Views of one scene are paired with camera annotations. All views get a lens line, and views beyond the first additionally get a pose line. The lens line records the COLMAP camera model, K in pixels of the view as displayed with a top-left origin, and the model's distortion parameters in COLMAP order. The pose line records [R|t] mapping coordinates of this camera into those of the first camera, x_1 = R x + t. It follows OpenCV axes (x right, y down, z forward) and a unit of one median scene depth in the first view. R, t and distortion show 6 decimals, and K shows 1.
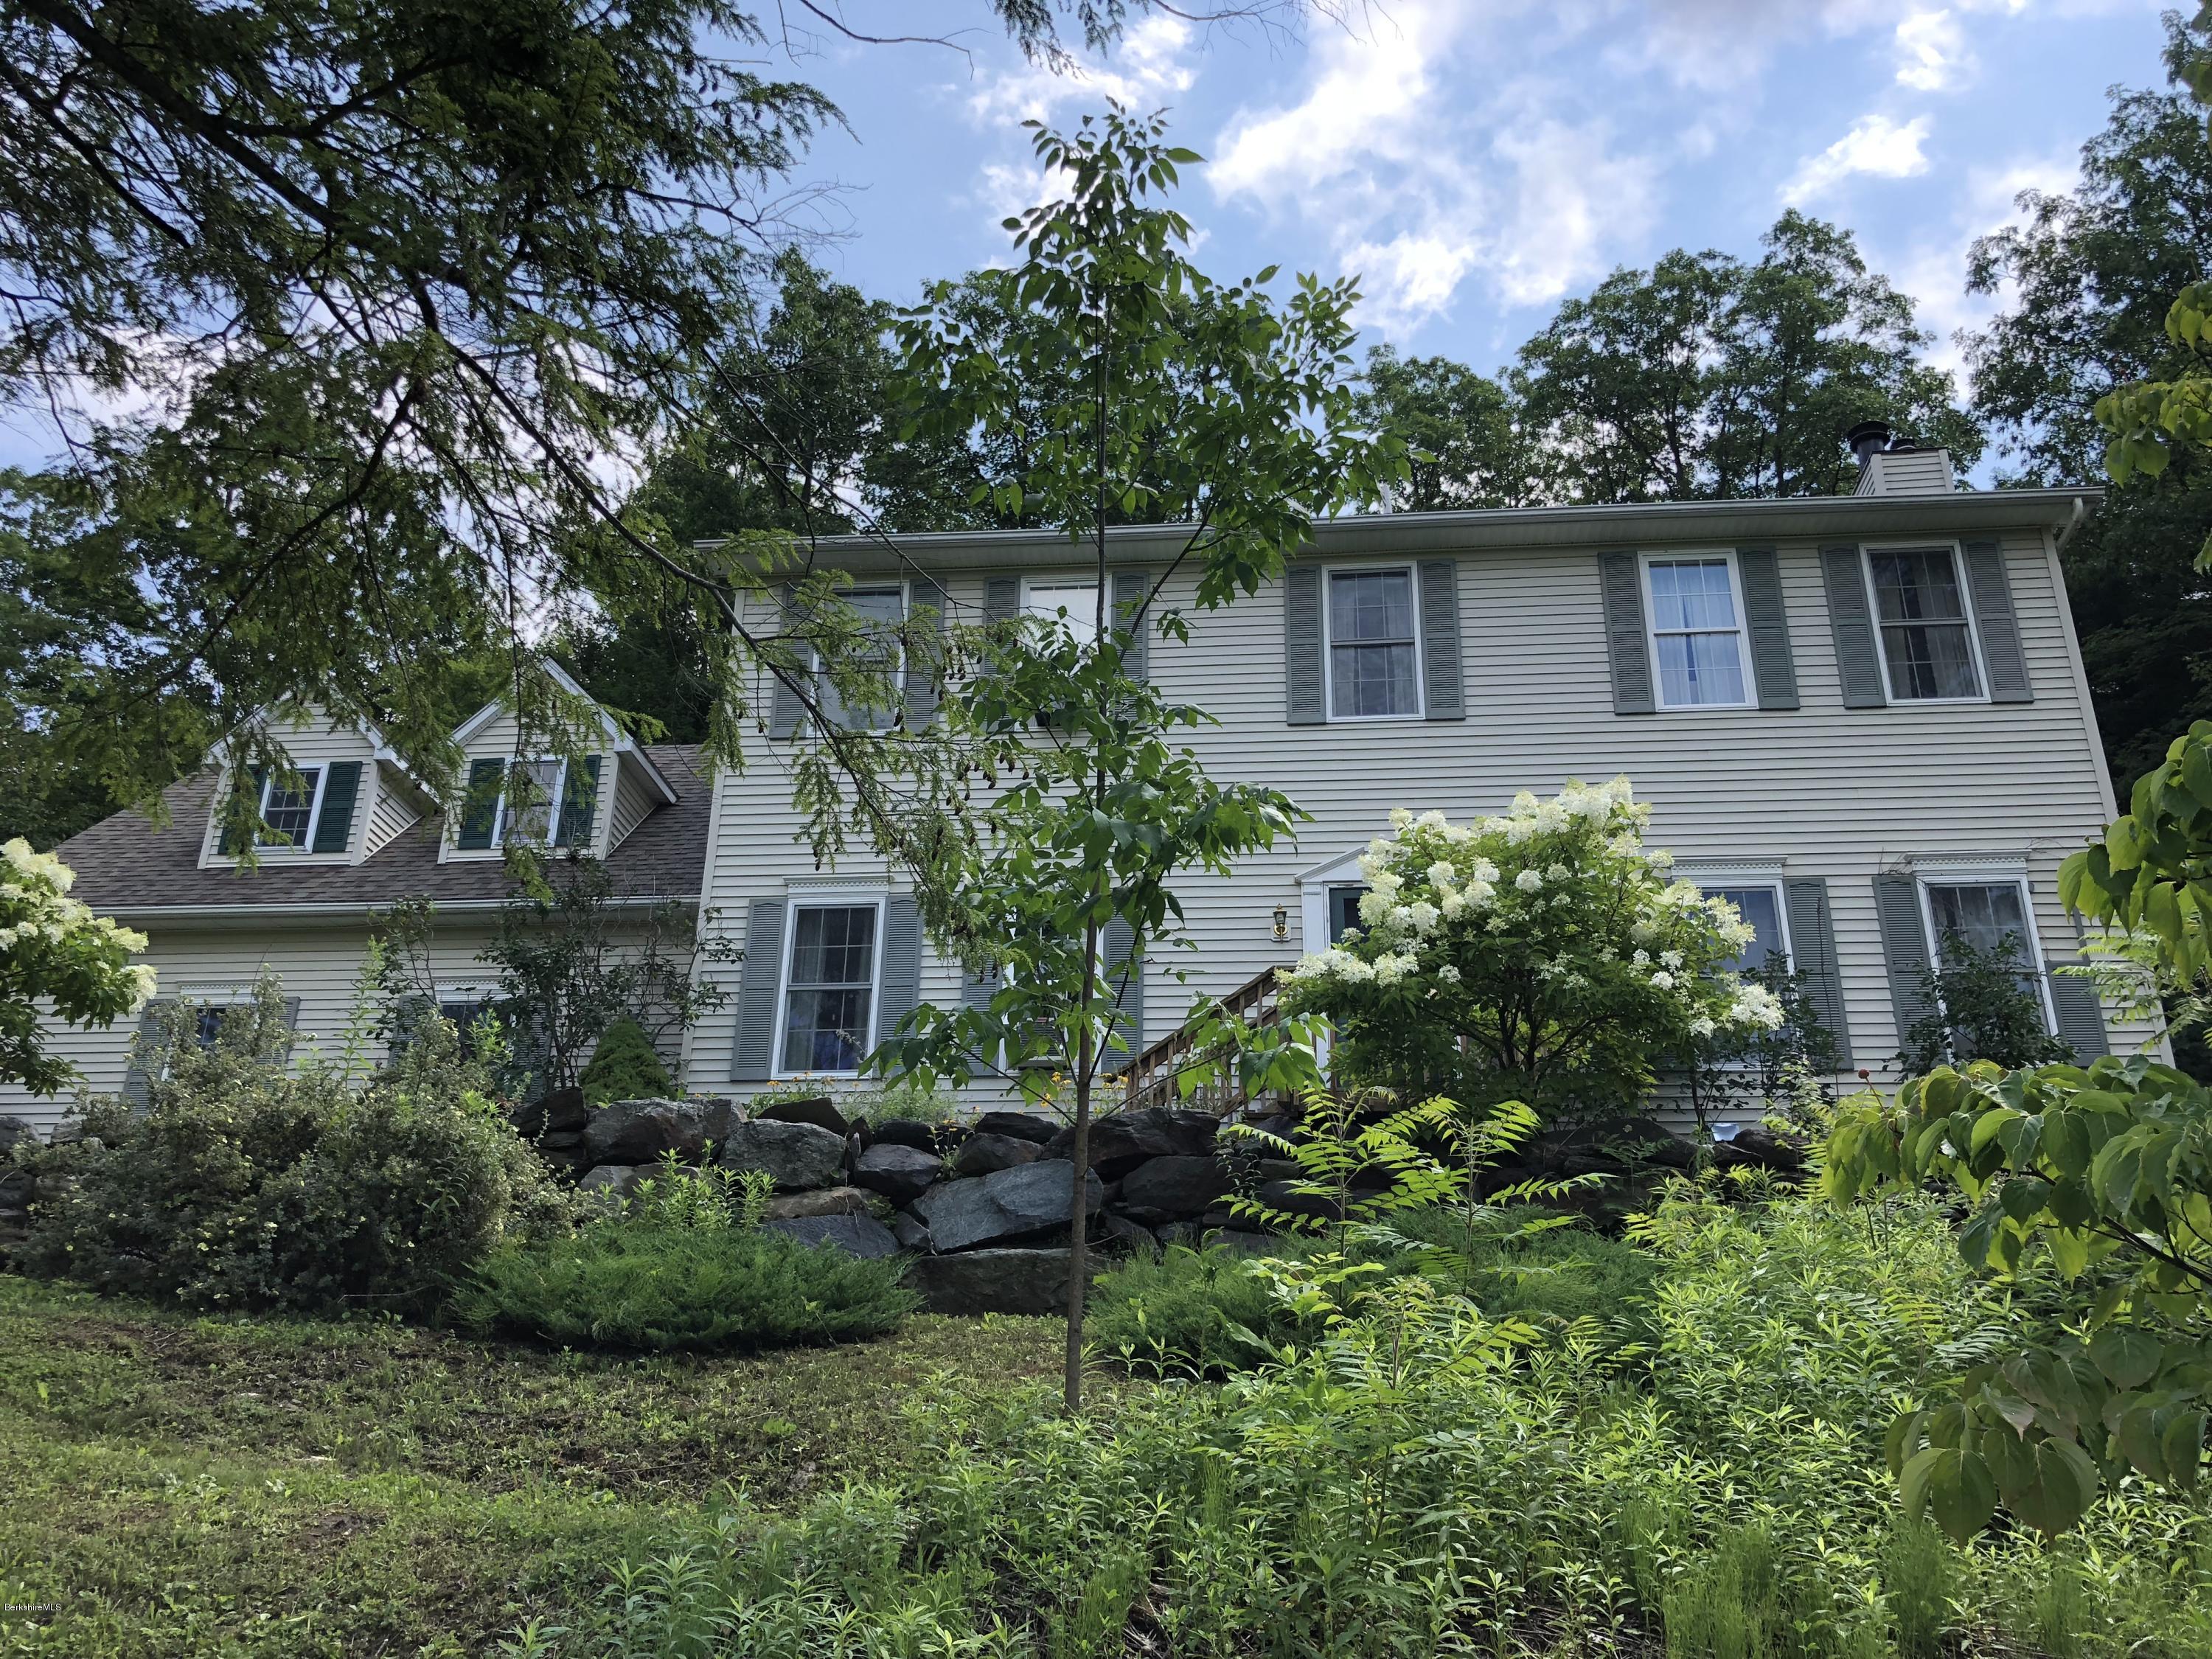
lens RADIAL K [[1799.9, 0, 1106.0], [0, 1799.9, 829.5], [0, 0, 1]] dist [-0.001350, 0.009242]
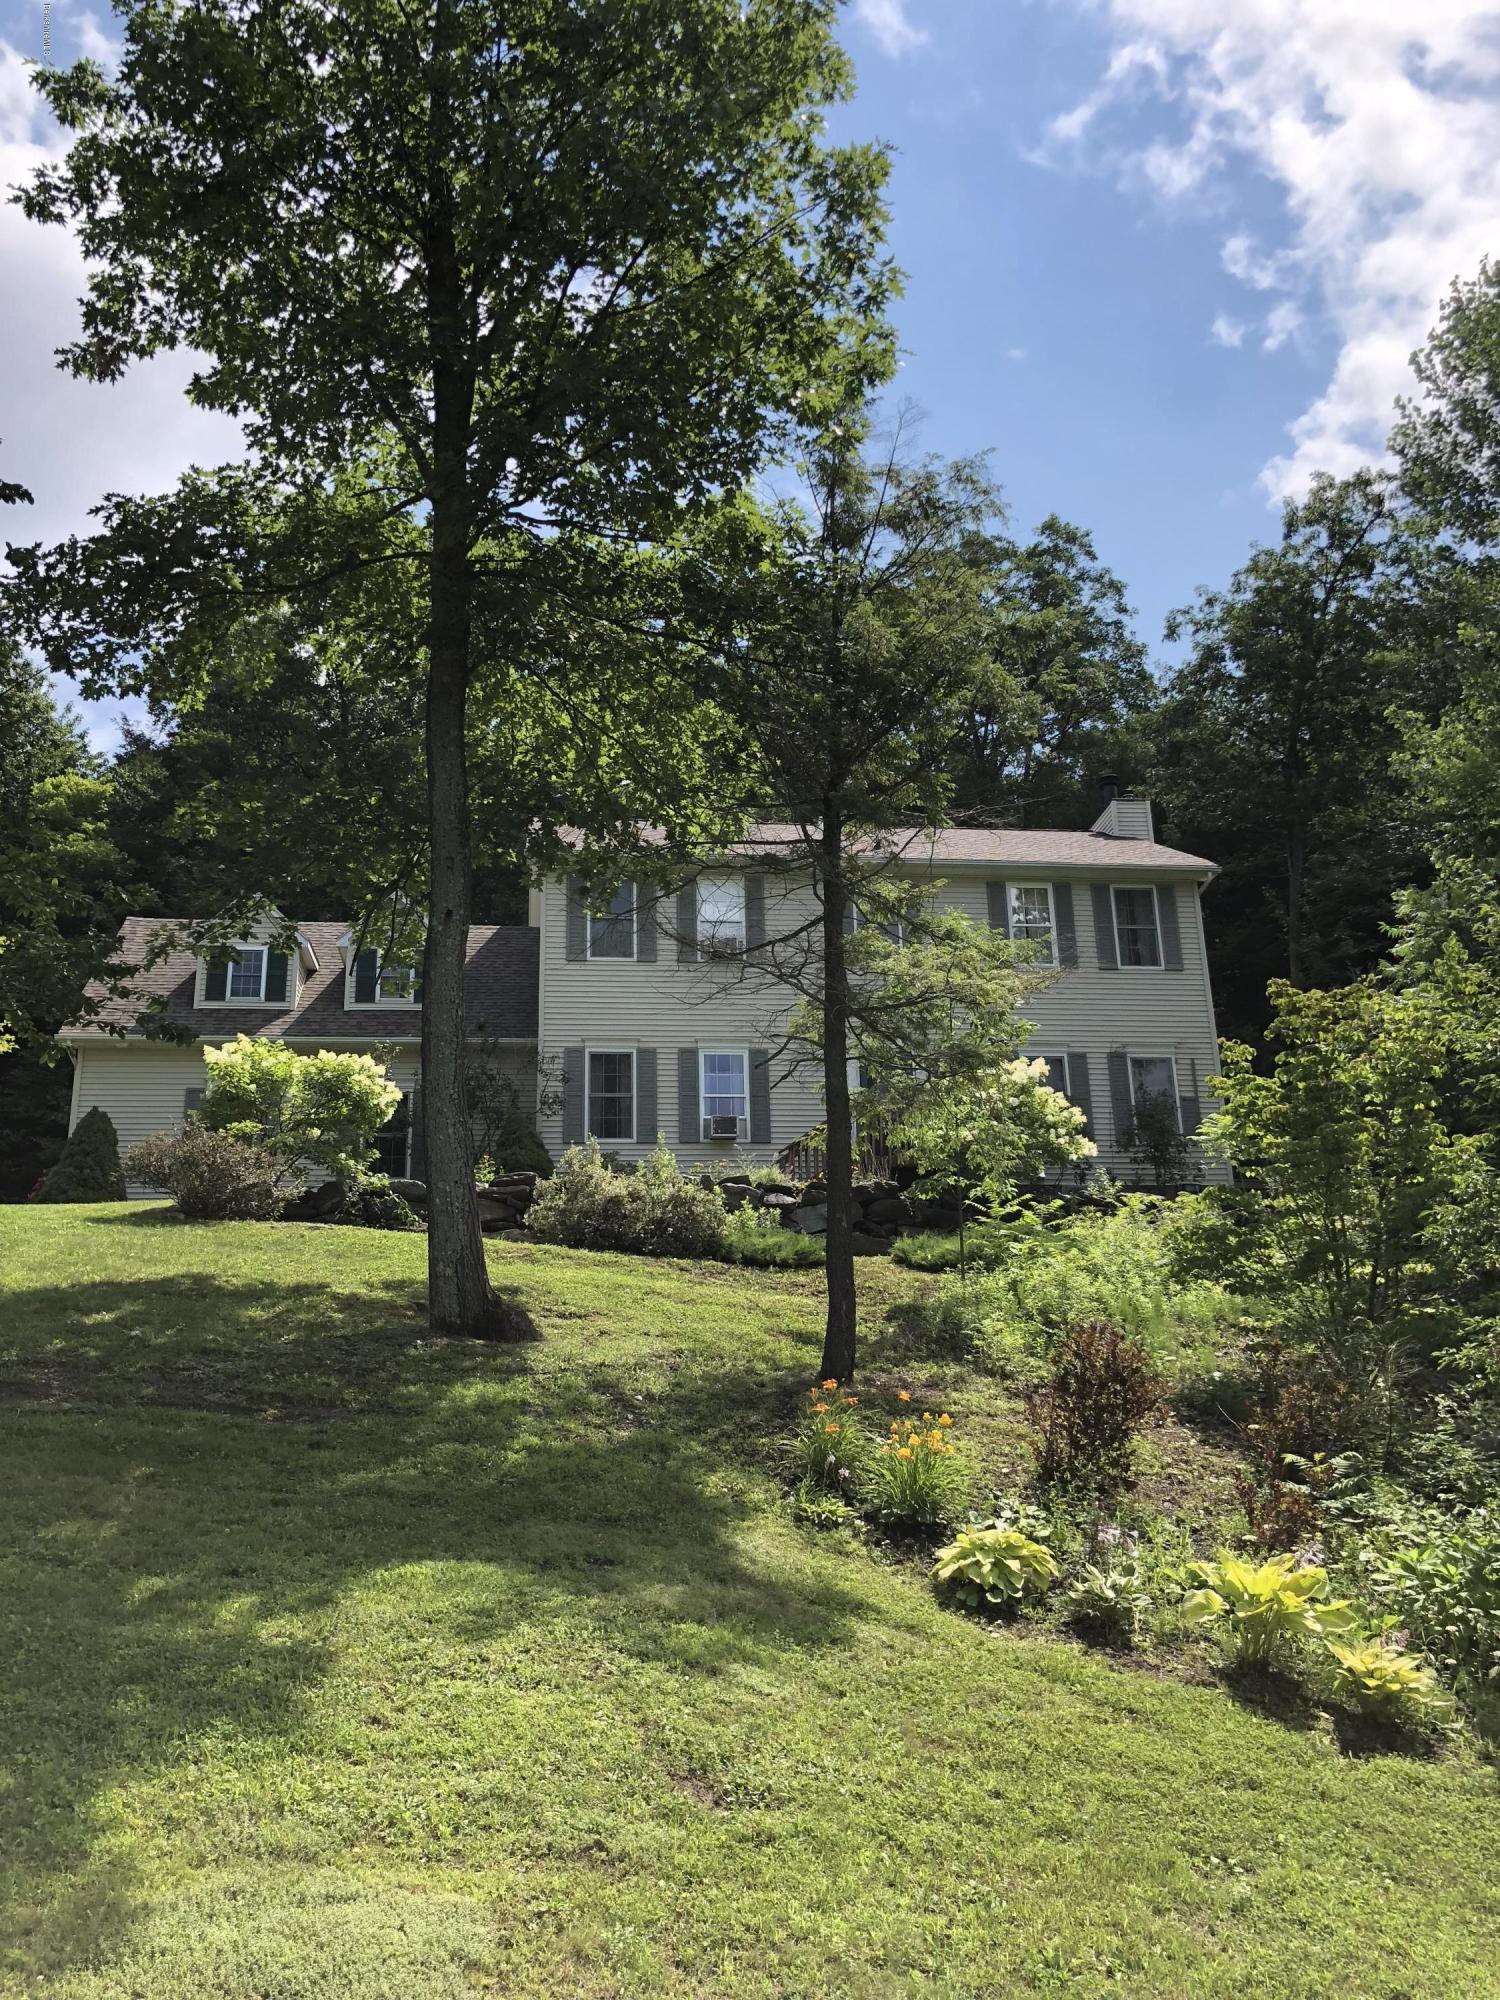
lens RADIAL K [[1629.9, 0, 750.0], [0, 1629.9, 1000.0], [0, 0, 1]] dist [0.099967, -0.278386]
pose [[0.972842, 0.027117, 0.229876, -0.348175], [-0.051073, 0.993785, 0.098913, -0.166297], [-0.225765, -0.107967, 0.968180, -0.622133]]
